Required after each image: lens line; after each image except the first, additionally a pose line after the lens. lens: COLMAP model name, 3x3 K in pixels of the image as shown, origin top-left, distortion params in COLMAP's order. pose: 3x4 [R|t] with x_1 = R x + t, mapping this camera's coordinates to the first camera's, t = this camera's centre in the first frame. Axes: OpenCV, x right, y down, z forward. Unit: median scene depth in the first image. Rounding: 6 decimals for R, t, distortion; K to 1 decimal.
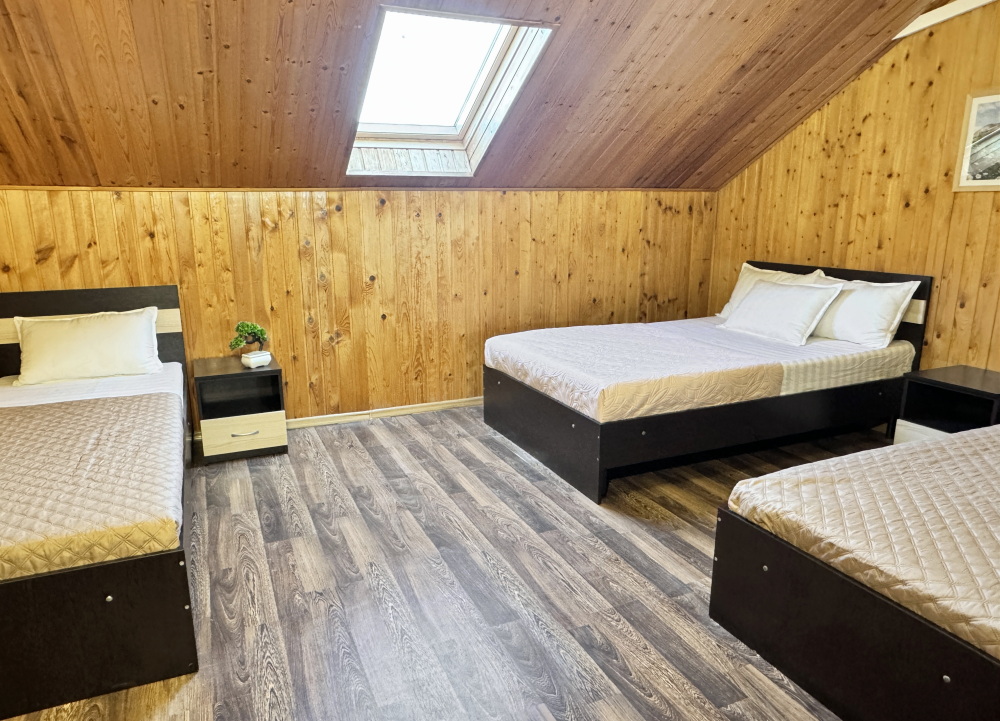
lens RADIAL K [[659.3, 0, 499.4], [0, 659.3, 363.1], [0, 0, 1]] dist [-0.004560, -0.000634]
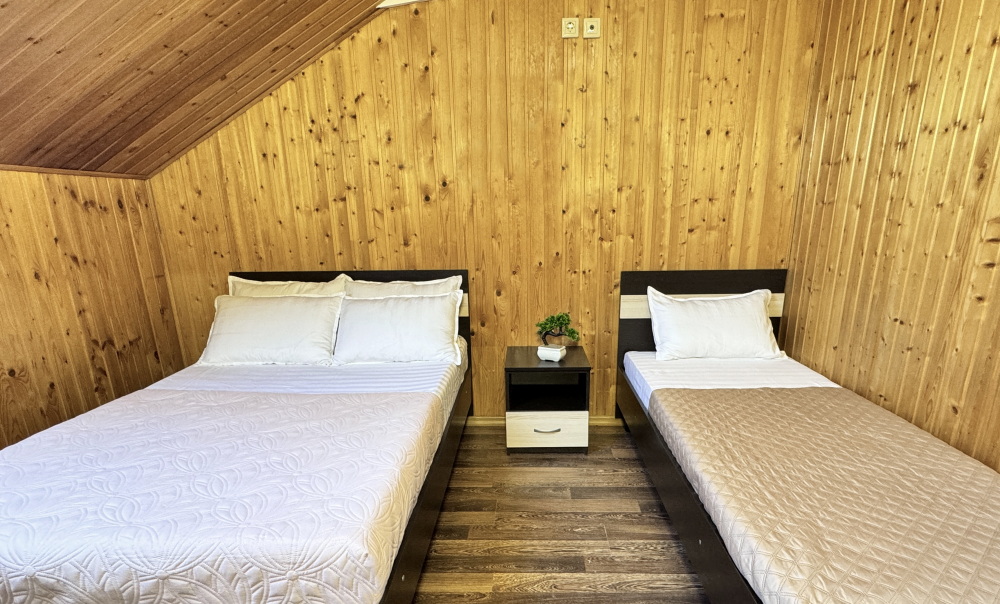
lens RADIAL K [[545.0, 0, 521.5], [0, 545.0, 379.7], [0, 0, 1]] dist [-0.002311, -0.002732]
pose [[0.416306, -0.271640, 0.867698, -0.078677], [0.212855, 0.956925, 0.197449, -0.095407], [-0.883958, 0.102495, 0.456194, 0.451587]]
